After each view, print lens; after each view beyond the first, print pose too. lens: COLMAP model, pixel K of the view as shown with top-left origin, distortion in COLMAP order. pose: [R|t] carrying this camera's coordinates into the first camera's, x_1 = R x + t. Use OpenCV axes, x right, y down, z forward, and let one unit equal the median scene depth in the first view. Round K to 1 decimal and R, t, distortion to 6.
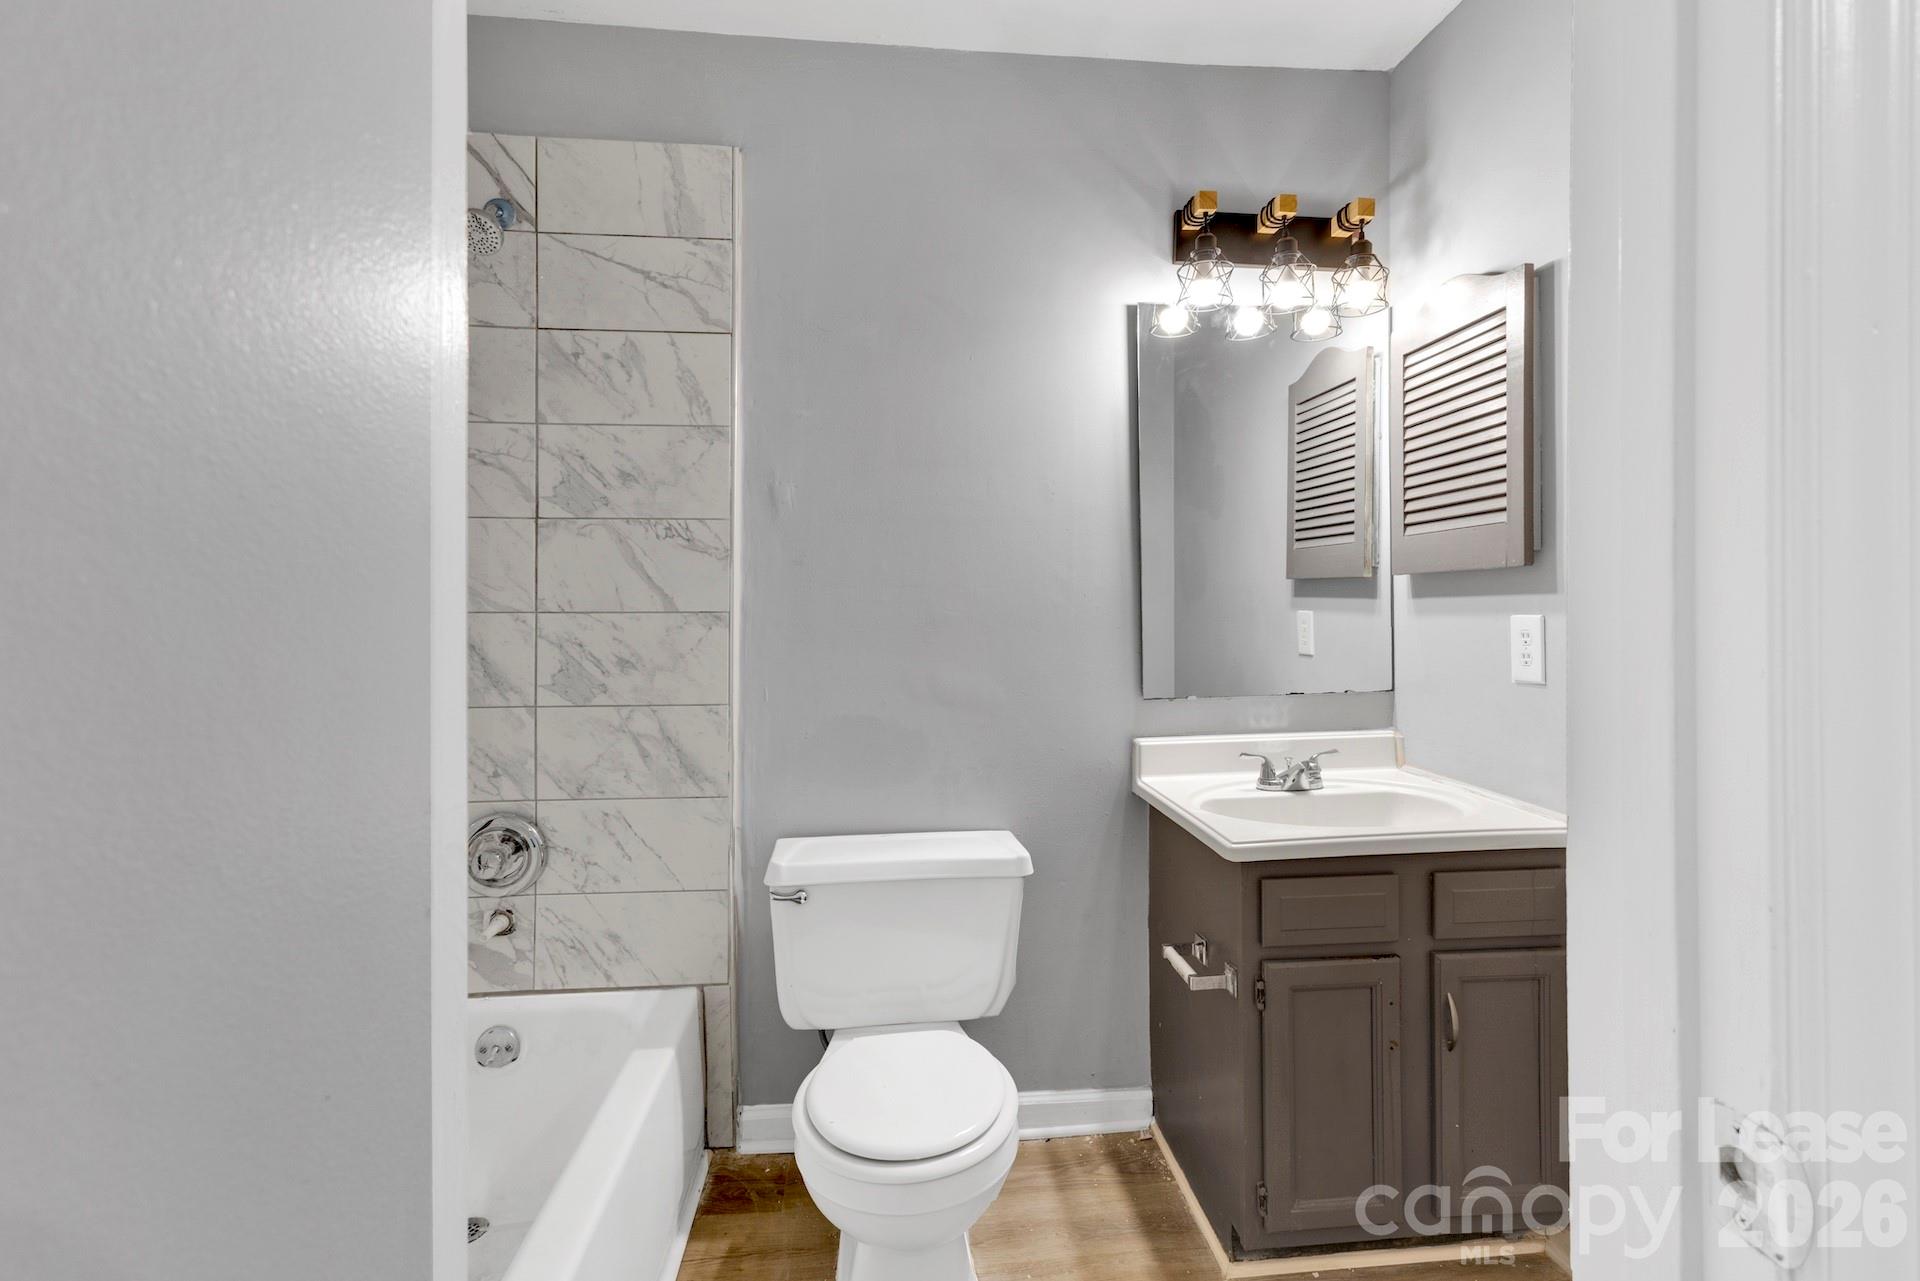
lens RADIAL K [[840.4, 0, 954.5], [0, 840.4, 613.2], [0, 0, 1]] dist [0.004301, 0.000737]
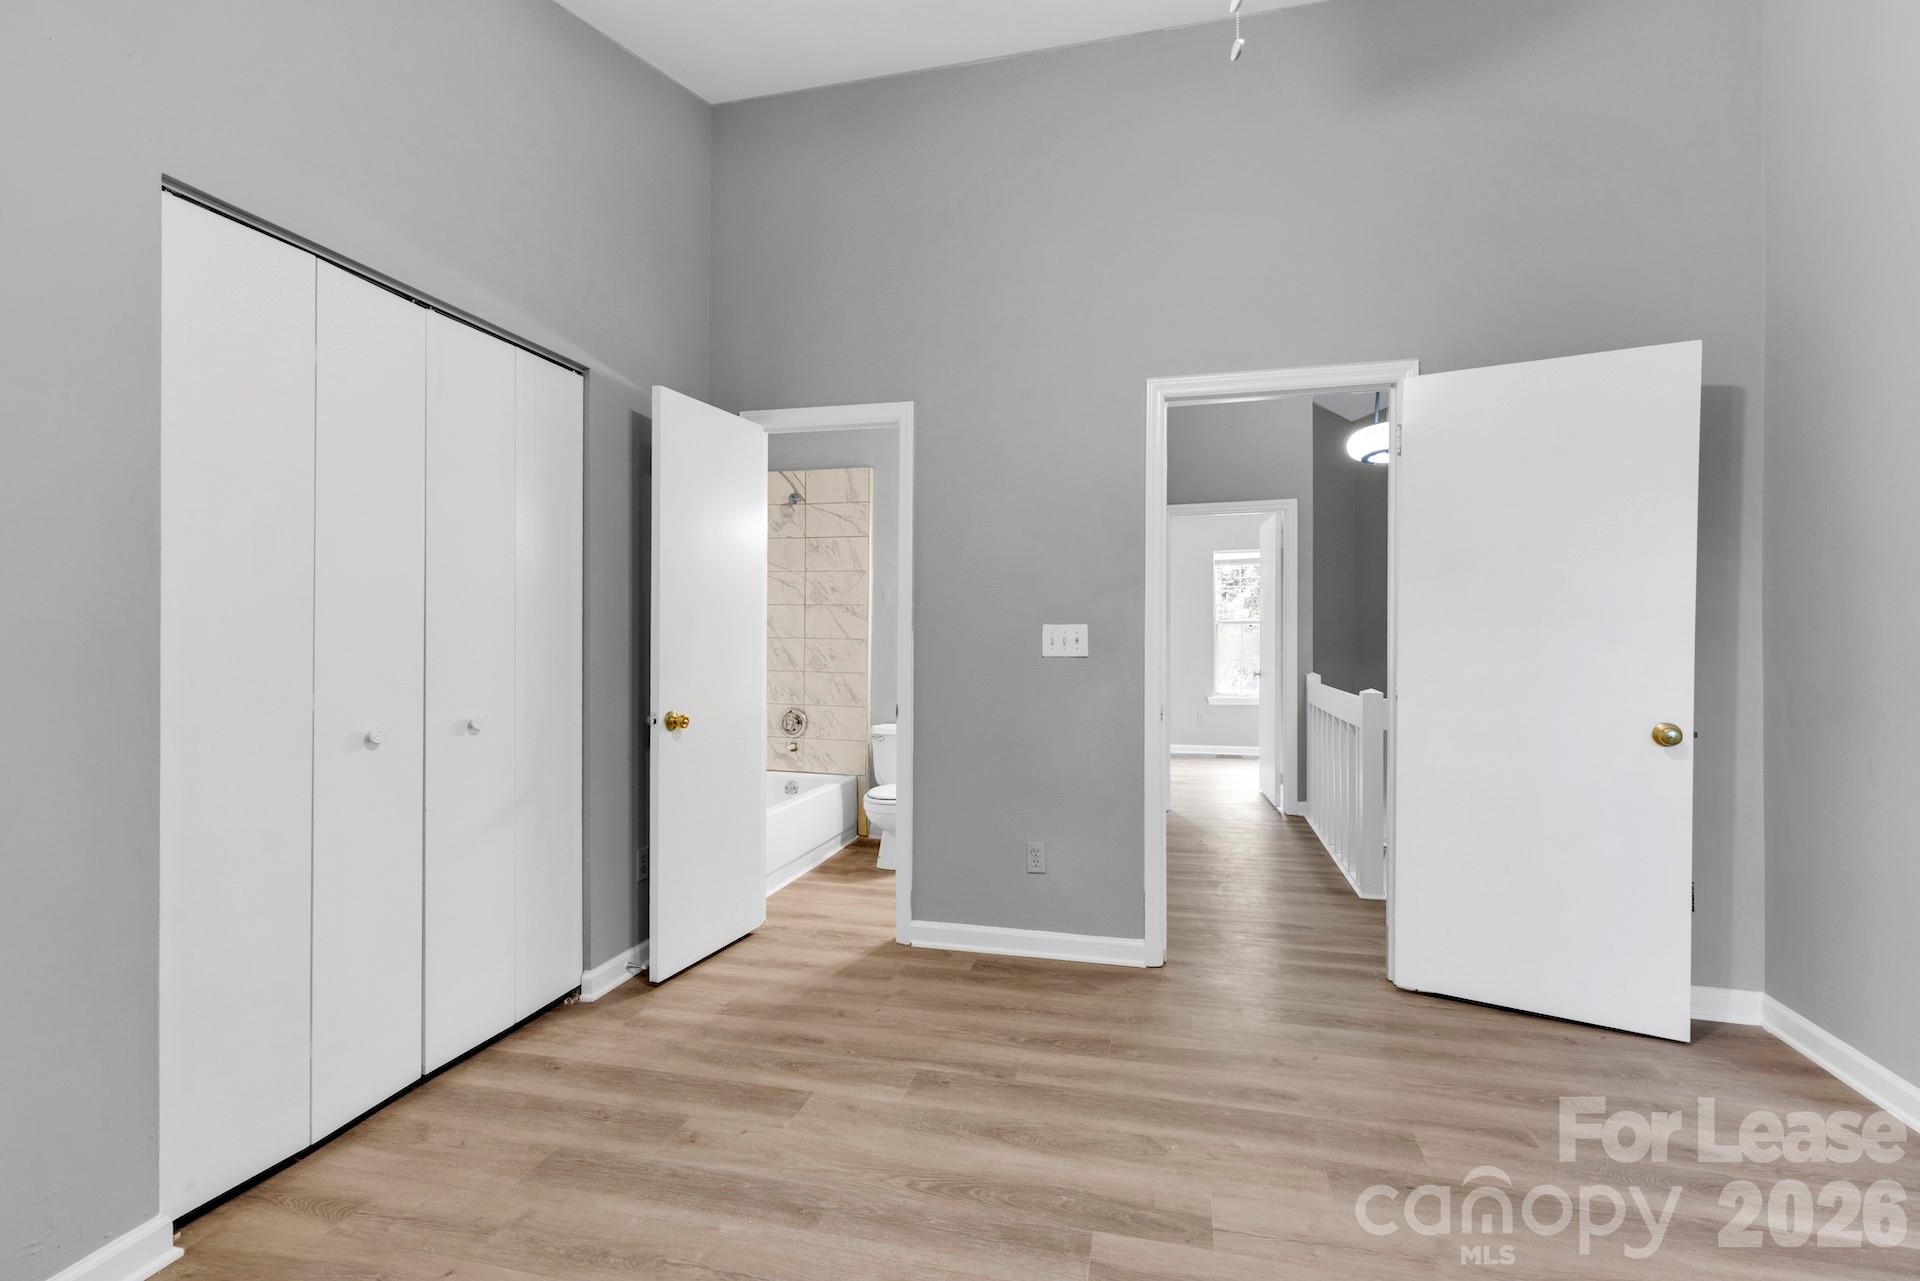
lens RADIAL K [[840.4, 0, 963.8], [0, 840.4, 634.2], [0, 0, 1]] dist [0.004301, 0.000737]
pose [[0.939969, 0.007158, -0.341186, 0.959283], [-0.005897, 0.999971, 0.004733, -0.031591], [0.341210, -0.002437, 0.939984, -1.454899]]
